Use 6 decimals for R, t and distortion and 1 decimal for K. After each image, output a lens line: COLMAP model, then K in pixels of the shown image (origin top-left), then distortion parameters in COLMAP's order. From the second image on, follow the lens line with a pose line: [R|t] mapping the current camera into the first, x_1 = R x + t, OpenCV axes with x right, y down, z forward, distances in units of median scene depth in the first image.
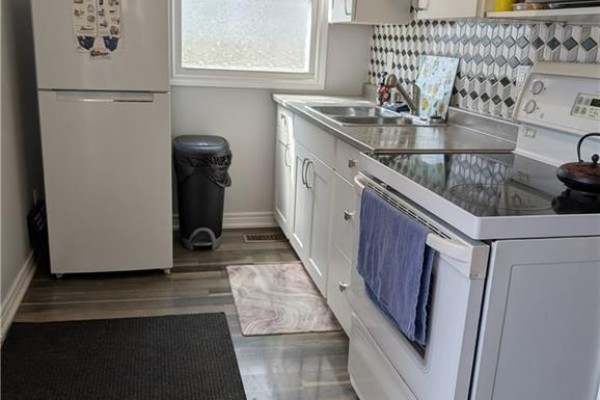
lens RADIAL K [[593.7, 0, 300.3], [0, 593.7, 200.9], [0, 0, 1]] dist [0.065224, 0.000000]
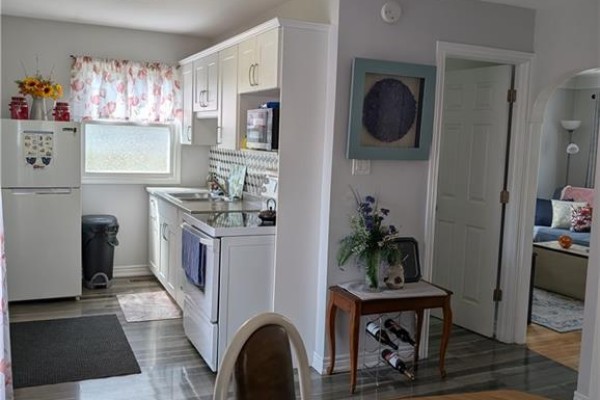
lens RADIAL K [[593.7, 0, 298.7], [0, 593.7, 201.5], [0, 0, 1]] dist [0.065224, 0.000000]
pose [[0.983234, -0.028880, 0.180045, 0.077413], [0.056137, 0.987364, -0.148191, 0.133991], [-0.173490, 0.155814, 0.972432, -0.702076]]
